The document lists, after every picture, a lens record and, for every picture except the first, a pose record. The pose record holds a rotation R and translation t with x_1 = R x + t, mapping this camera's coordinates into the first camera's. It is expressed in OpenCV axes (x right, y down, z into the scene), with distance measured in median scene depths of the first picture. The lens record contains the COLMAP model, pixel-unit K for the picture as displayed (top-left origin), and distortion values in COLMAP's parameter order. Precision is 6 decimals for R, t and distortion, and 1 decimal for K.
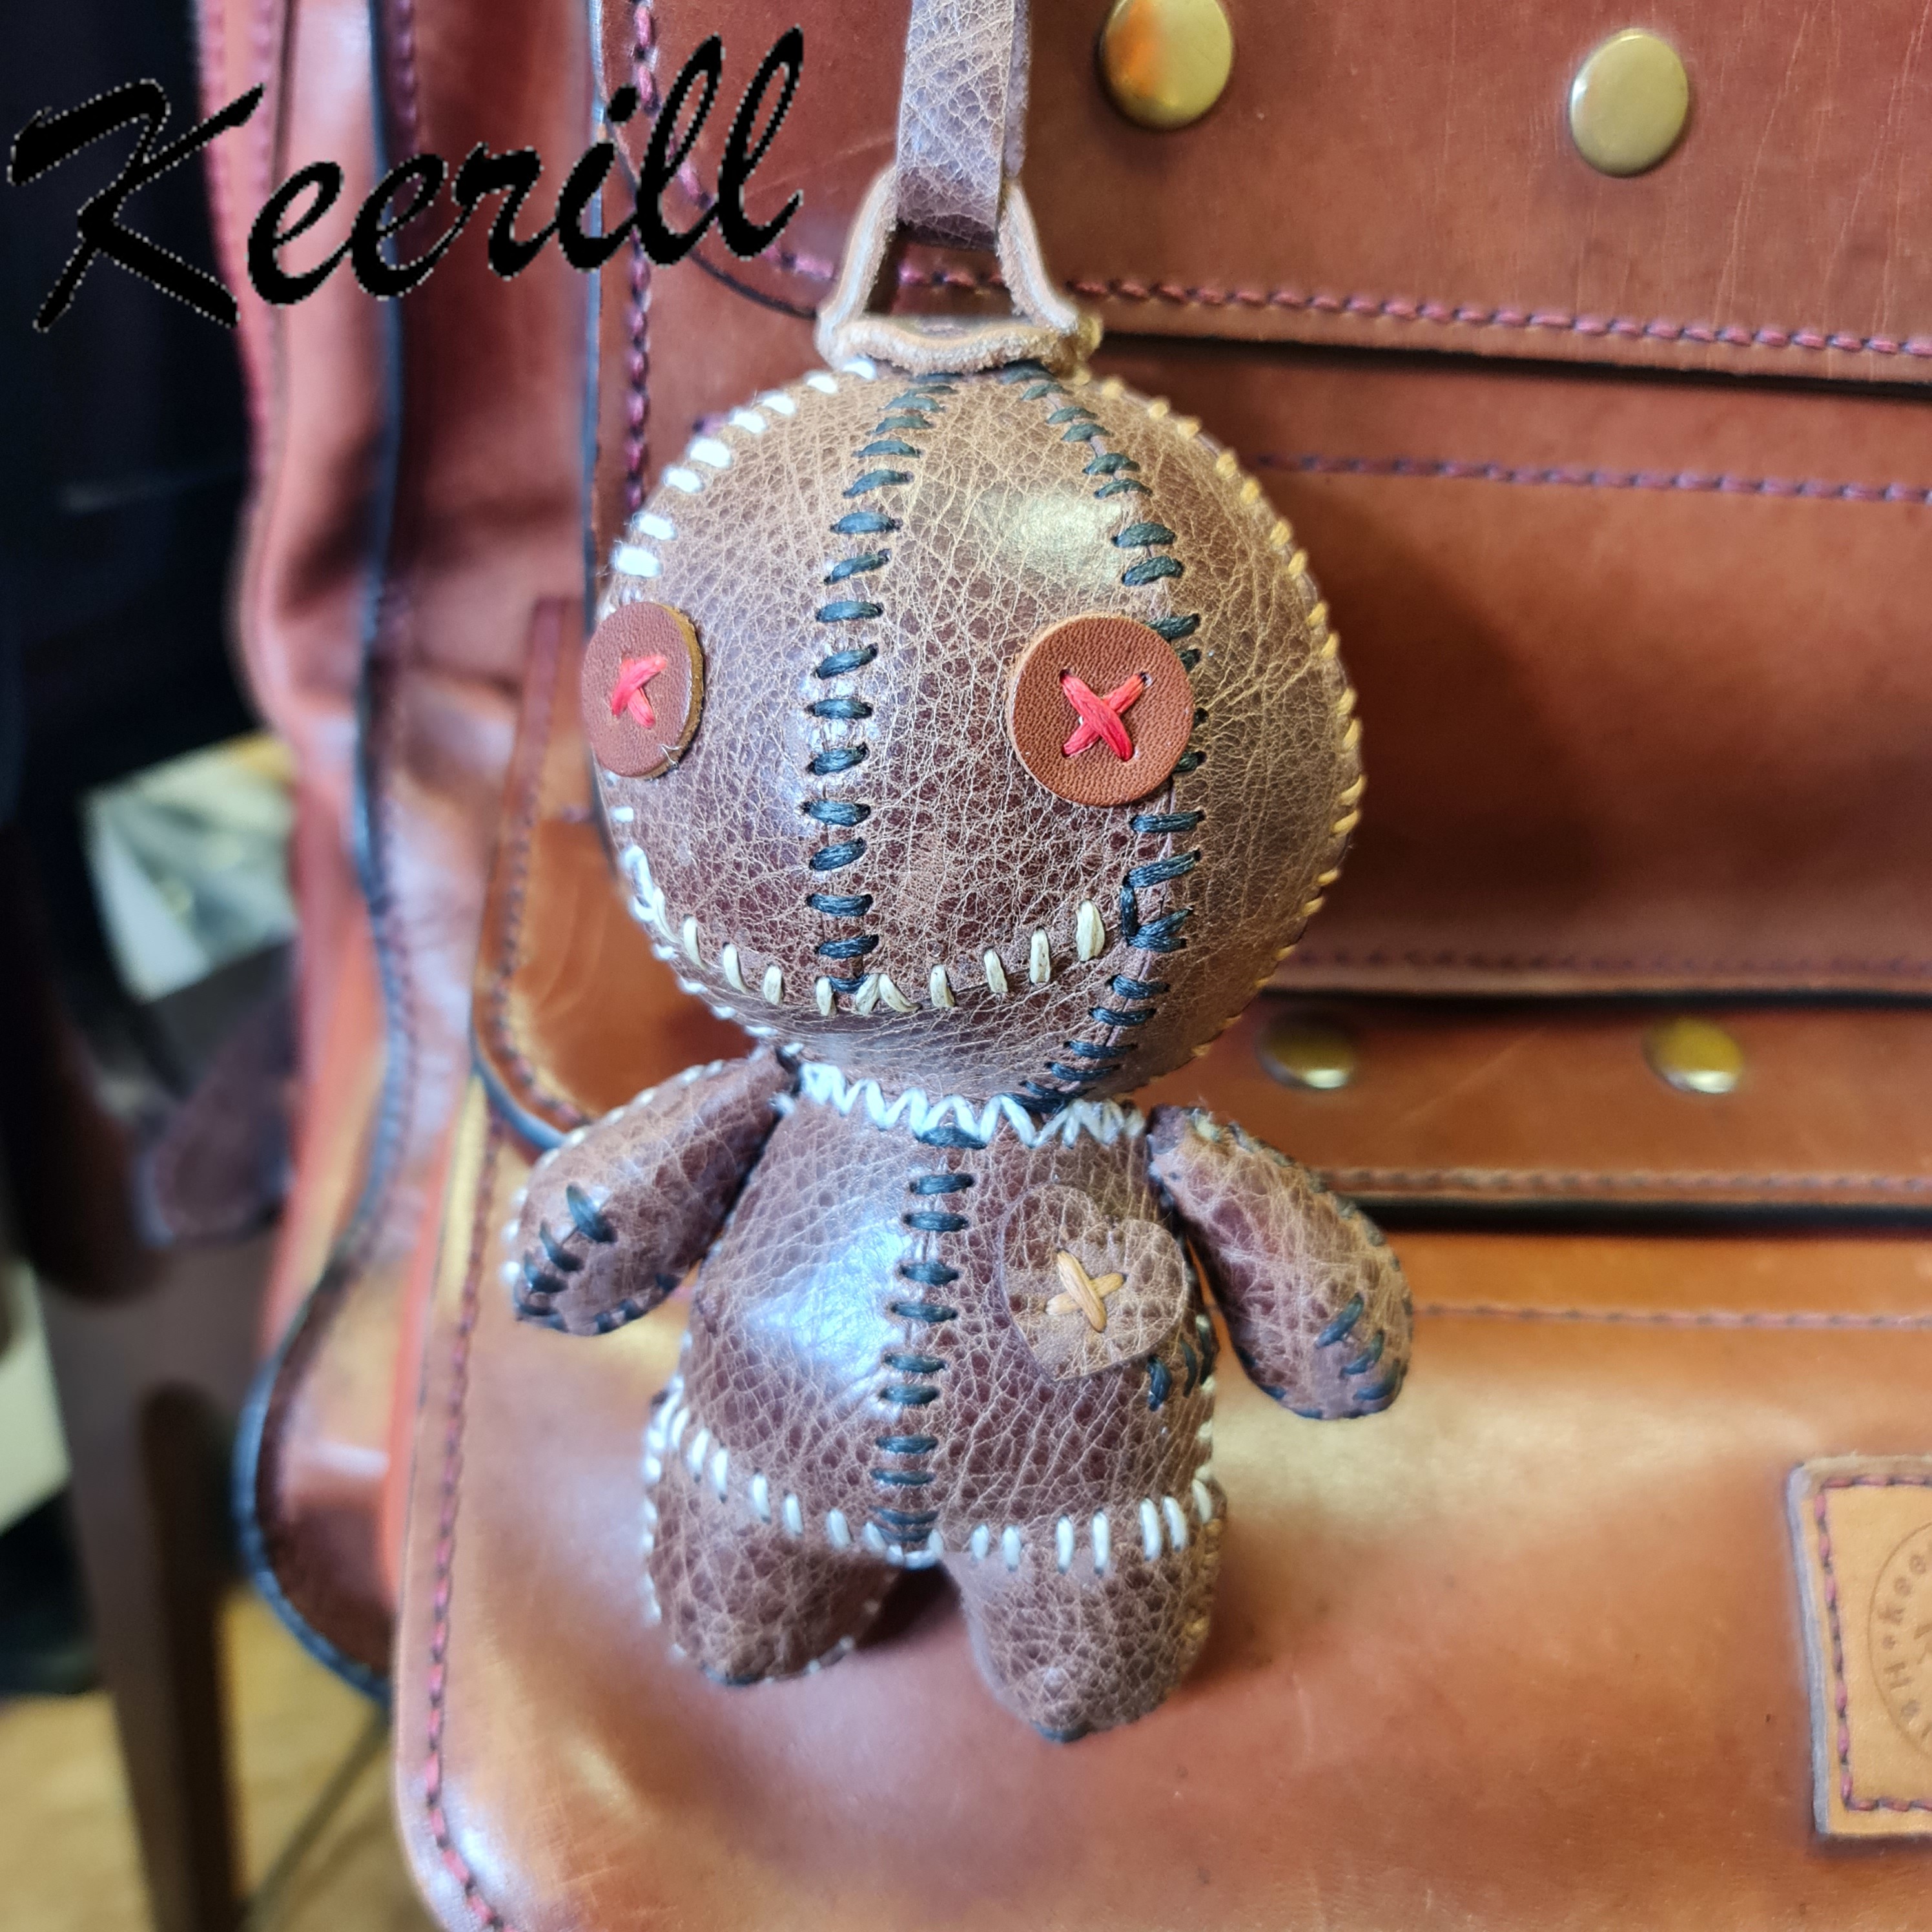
lens RADIAL K [[1835.5, 0, 966.0], [0, 1835.5, 966.0], [0, 0, 1]] dist [-0.010549, -0.004420]
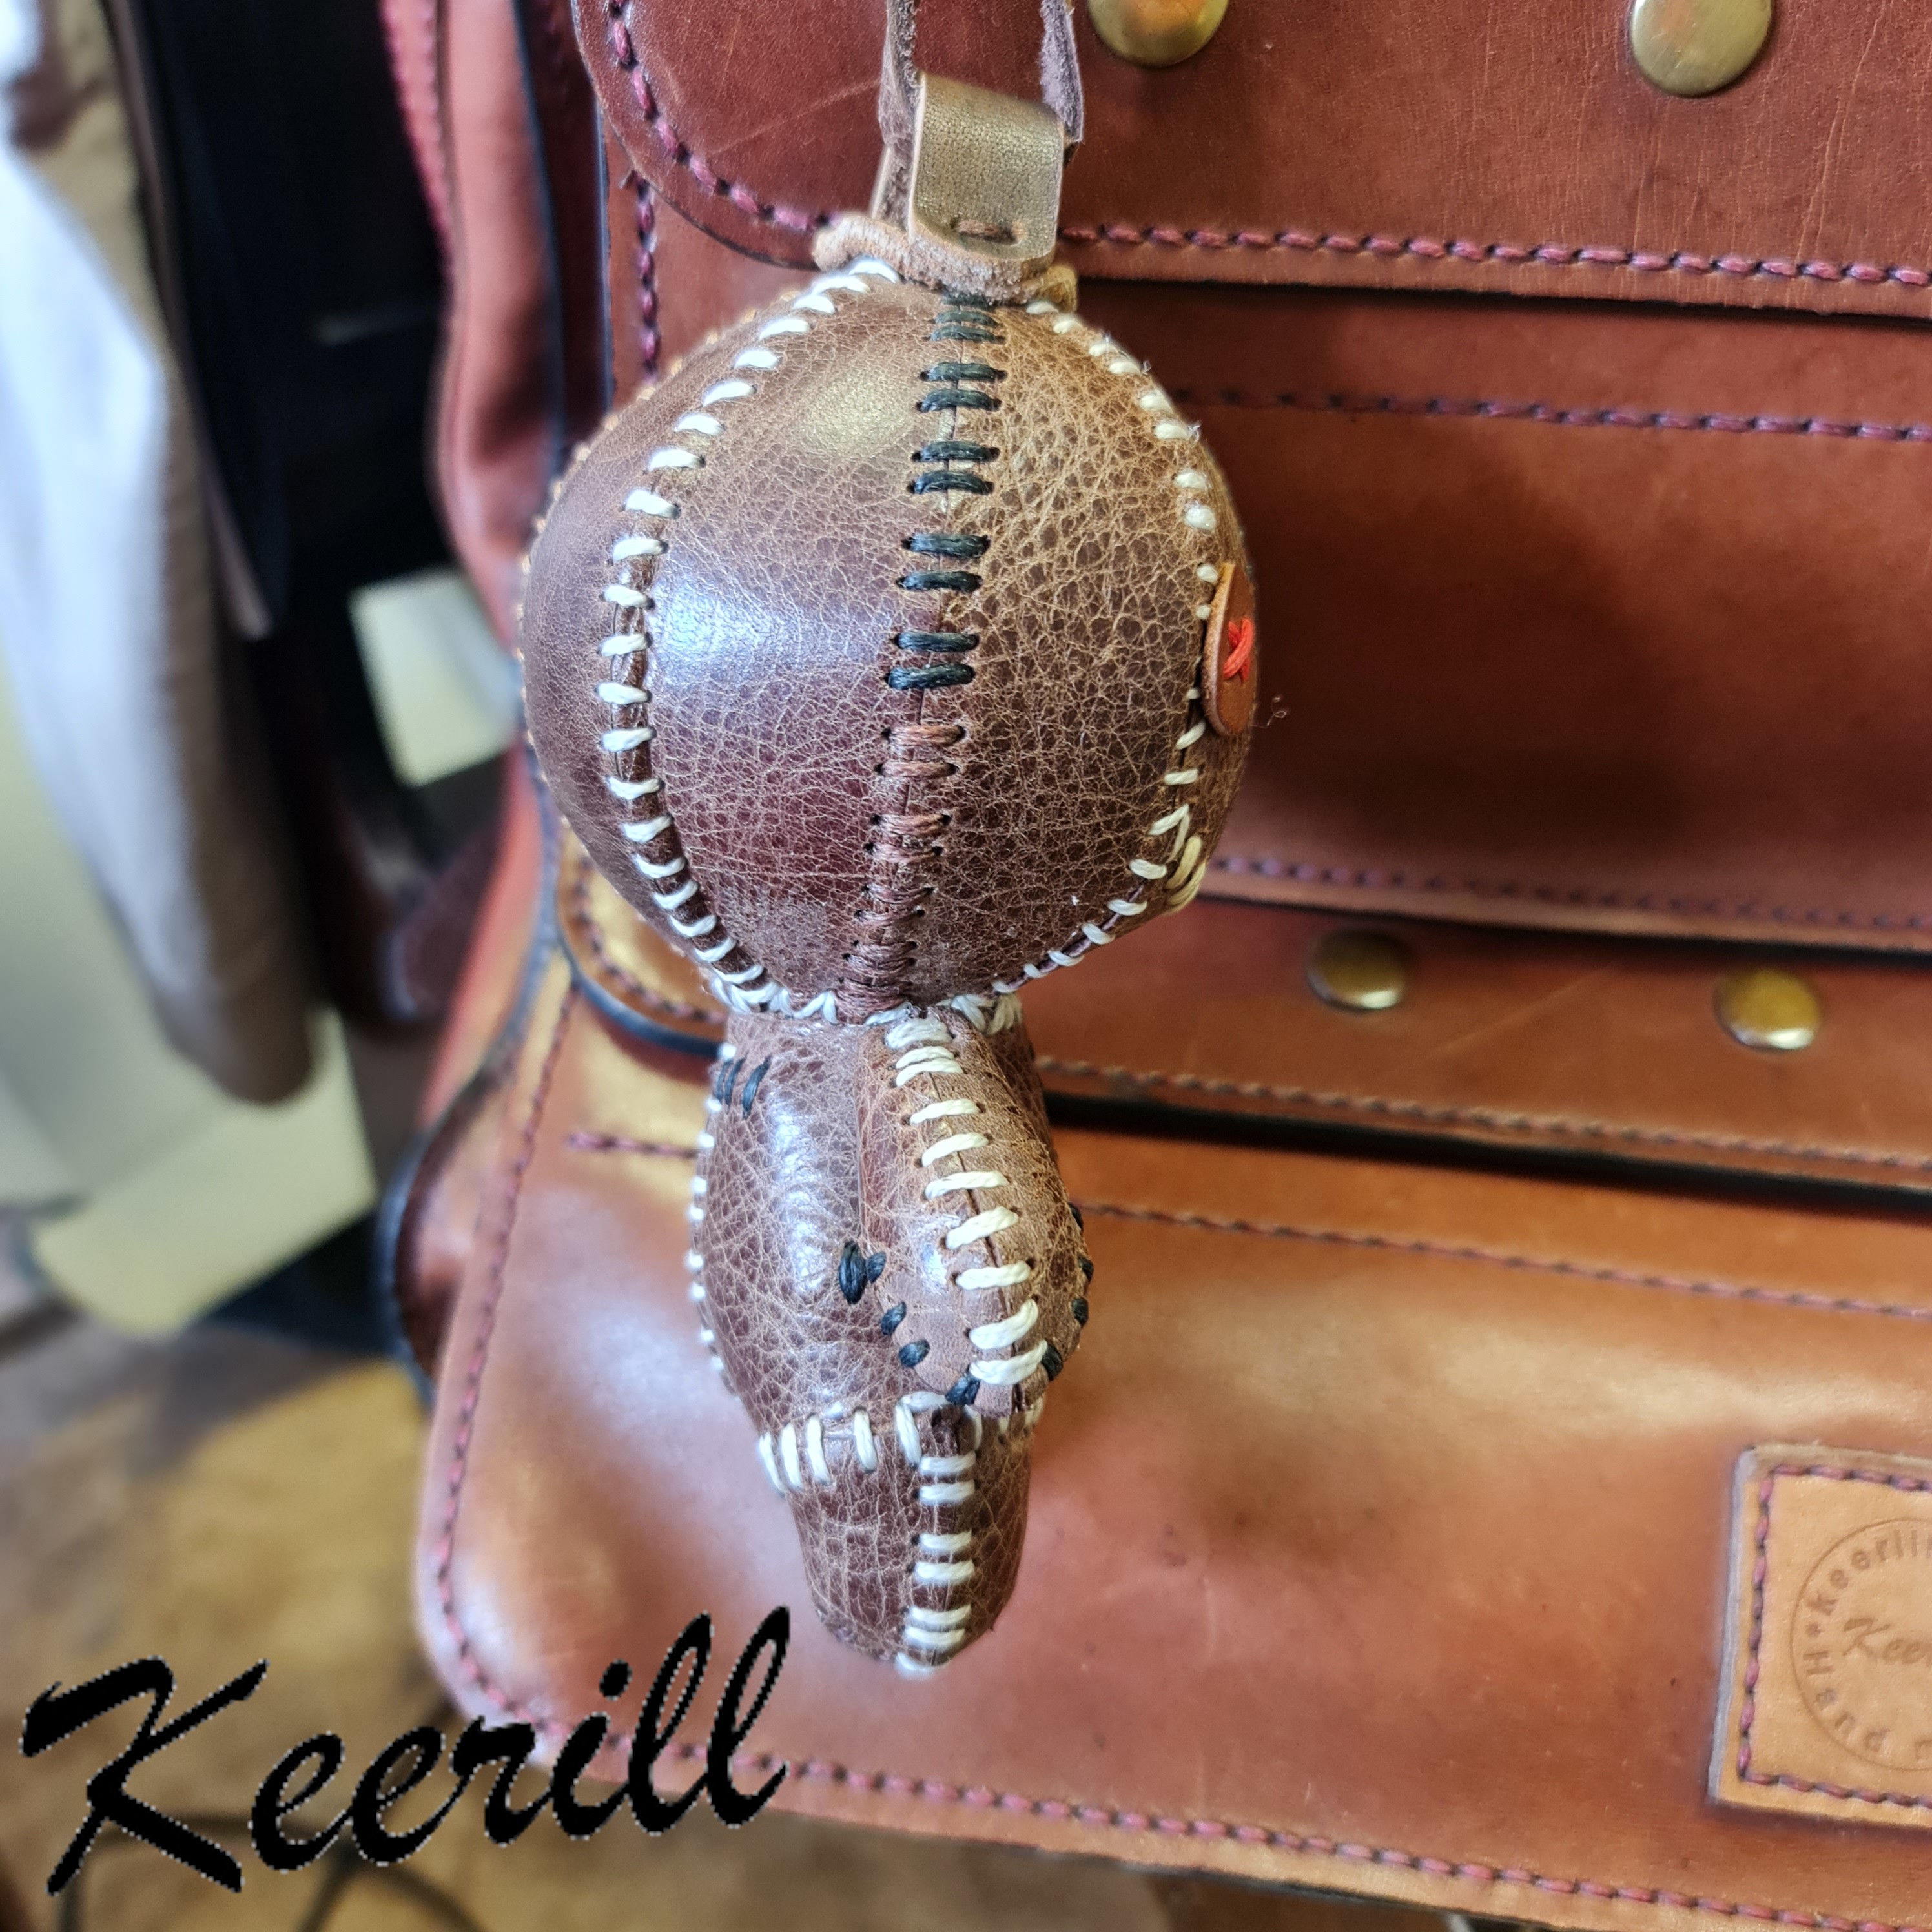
lens RADIAL K [[1826.8, 0, 1018.4], [0, 1826.8, 965.5], [0, 0, 1]] dist [-0.005850, 0.008378]
pose [[0.979731, 0.087582, -0.180158, 0.219757], [-0.062164, 0.987885, 0.142192, -0.104410], [0.190429, -0.128111, 0.973306, -0.014104]]
